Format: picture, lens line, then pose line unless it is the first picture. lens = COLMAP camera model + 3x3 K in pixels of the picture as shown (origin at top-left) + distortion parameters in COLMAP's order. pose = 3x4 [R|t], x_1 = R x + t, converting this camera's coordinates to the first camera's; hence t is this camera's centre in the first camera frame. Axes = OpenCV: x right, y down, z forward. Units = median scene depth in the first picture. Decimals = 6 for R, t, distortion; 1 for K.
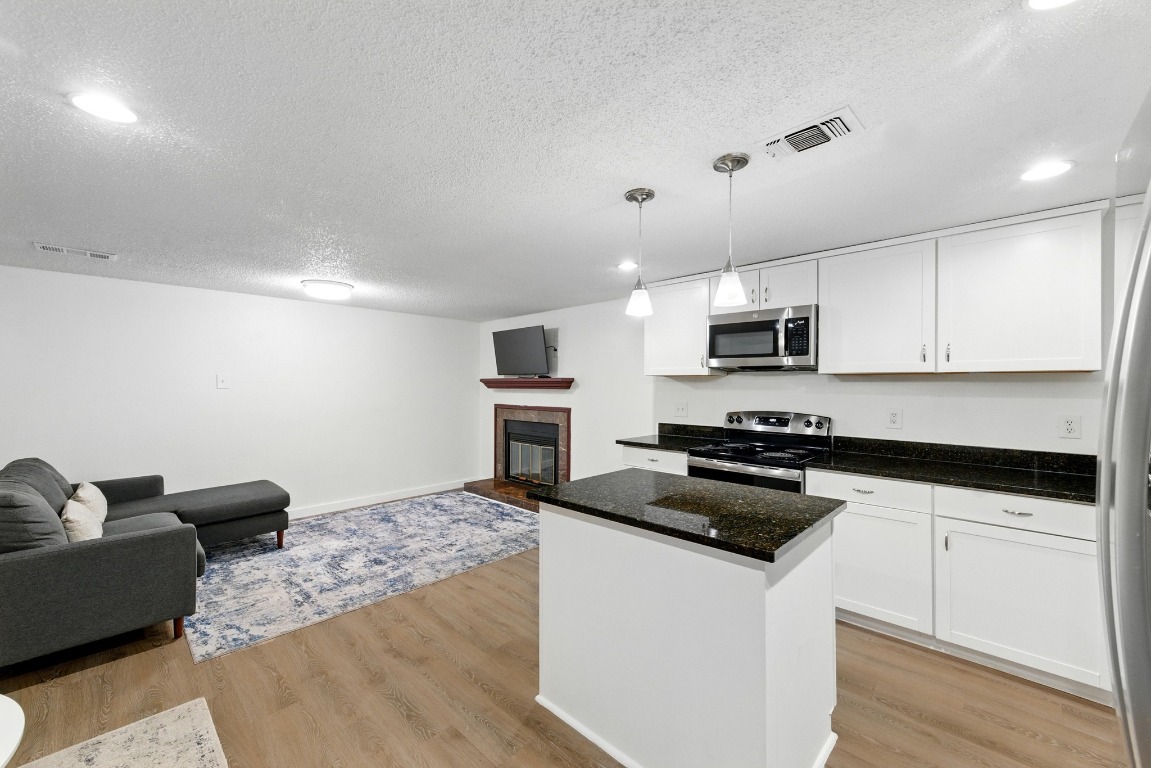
lens RADIAL K [[452.1, 0, 577.9], [0, 452.1, 384.1], [0, 0, 1]] dist [0.006649, -0.002156]
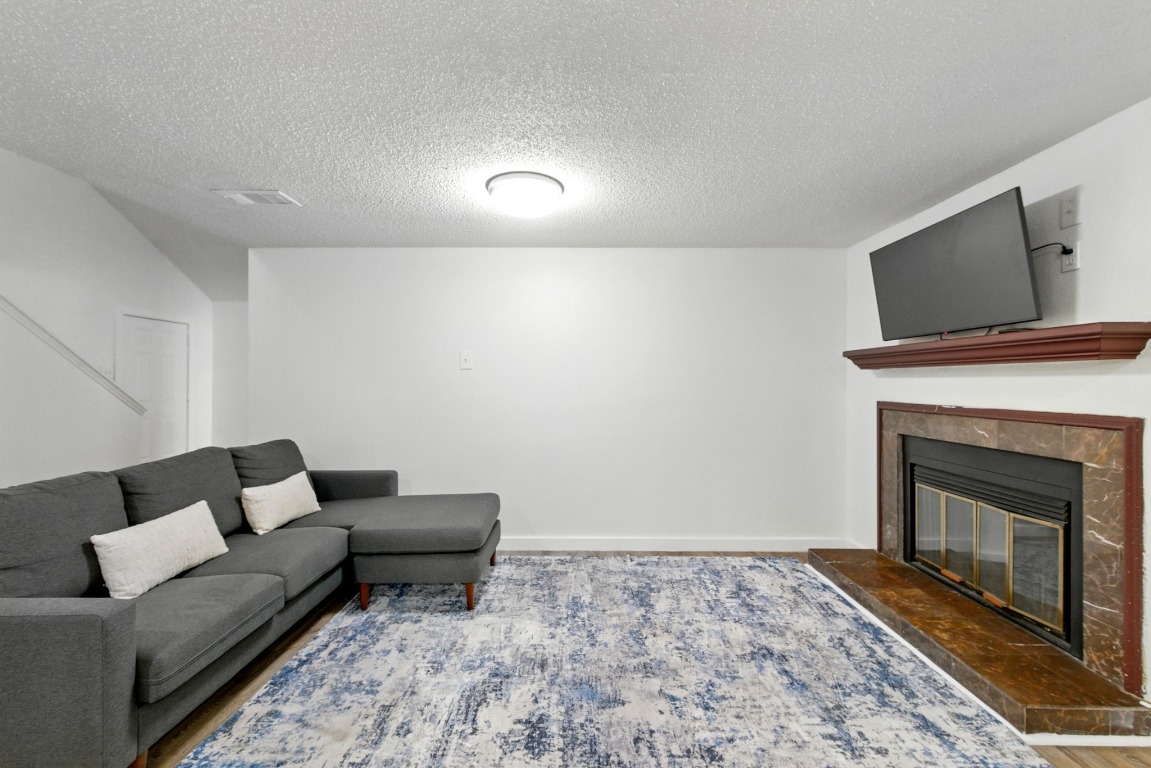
lens RADIAL K [[452.1, 0, 577.9], [0, 452.1, 382.6], [0, 0, 1]] dist [0.006649, -0.002156]
pose [[0.686160, -0.004105, -0.727439, -0.077242], [0.001877, 0.999991, -0.003872, 0.039747], [0.727448, 0.001291, 0.686162, 0.681761]]
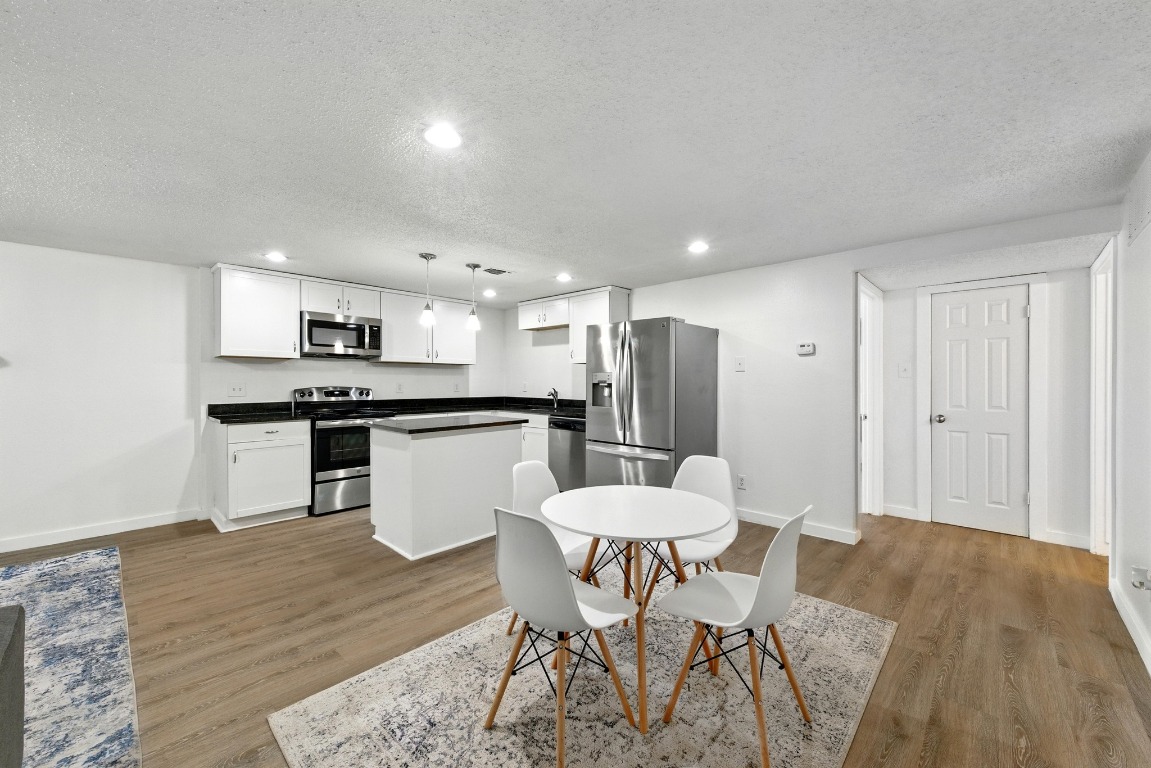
lens RADIAL K [[452.1, 0, 576.6], [0, 452.1, 381.8], [0, 0, 1]] dist [0.006649, -0.002156]
pose [[-0.004434, -0.004701, 0.999979, -0.902453], [-0.001210, 0.999988, 0.004696, 0.035254], [-0.999989, -0.001190, -0.004440, 0.234975]]
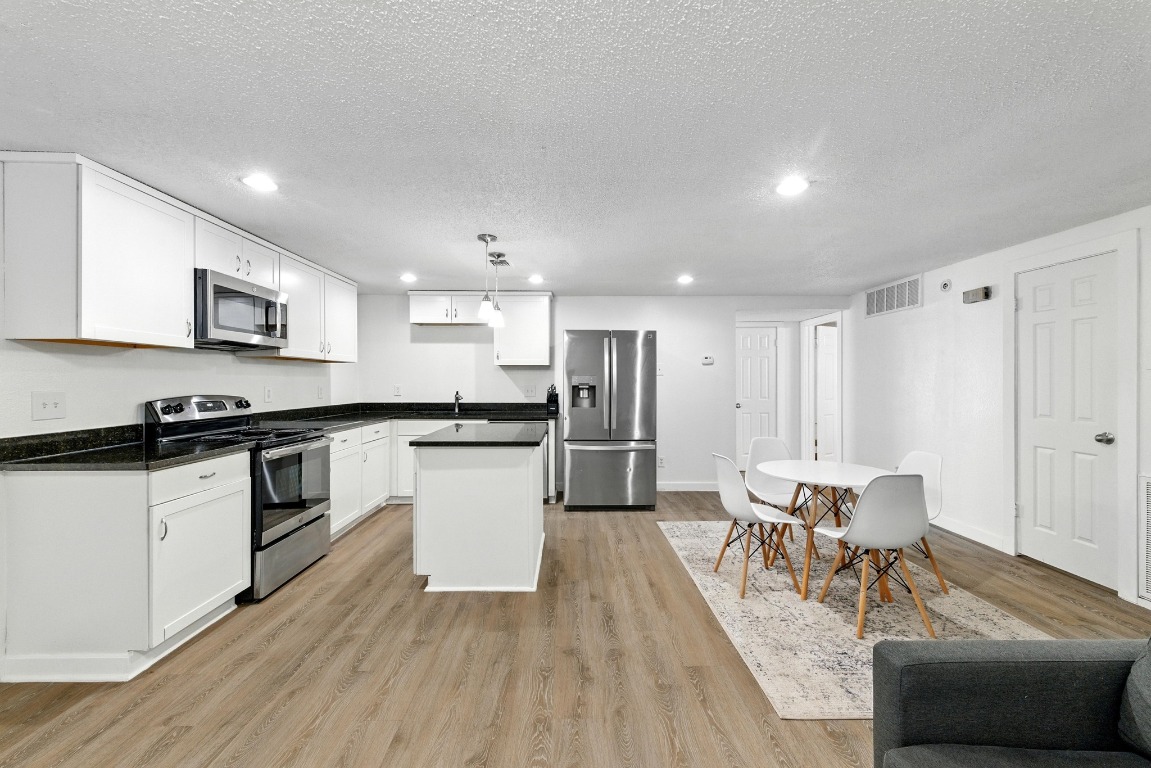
lens RADIAL K [[452.1, 0, 575.2], [0, 452.1, 381.9], [0, 0, 1]] dist [0.006649, -0.002156]
pose [[-0.699087, -0.003492, 0.715028, -0.628580], [-0.000041, 0.999988, 0.004843, 0.028358], [-0.715036, 0.003356, -0.699079, 1.013748]]
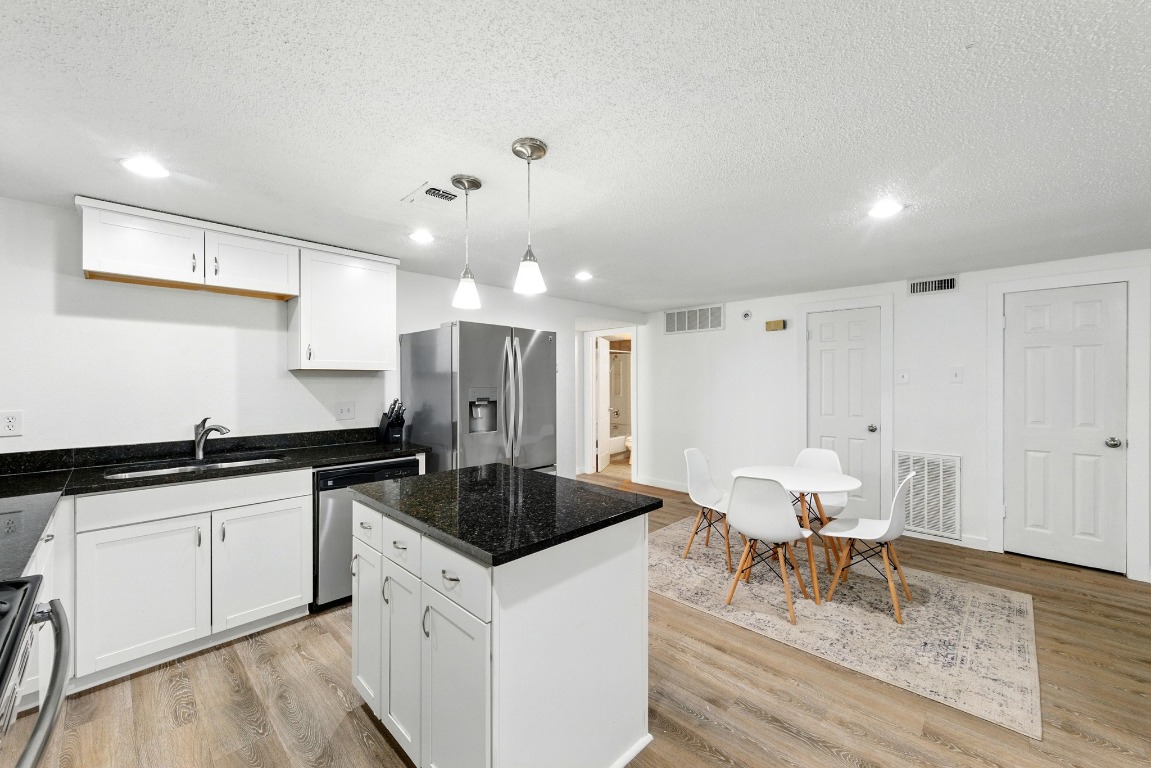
lens RADIAL K [[452.1, 0, 578.2], [0, 452.1, 381.8], [0, 0, 1]] dist [0.006649, -0.002156]
pose [[-0.999971, 0.000322, 0.007634, 0.022084], [0.000333, 0.999999, 0.001380, 0.006191], [-0.007633, 0.001382, -0.999970, 1.011707]]
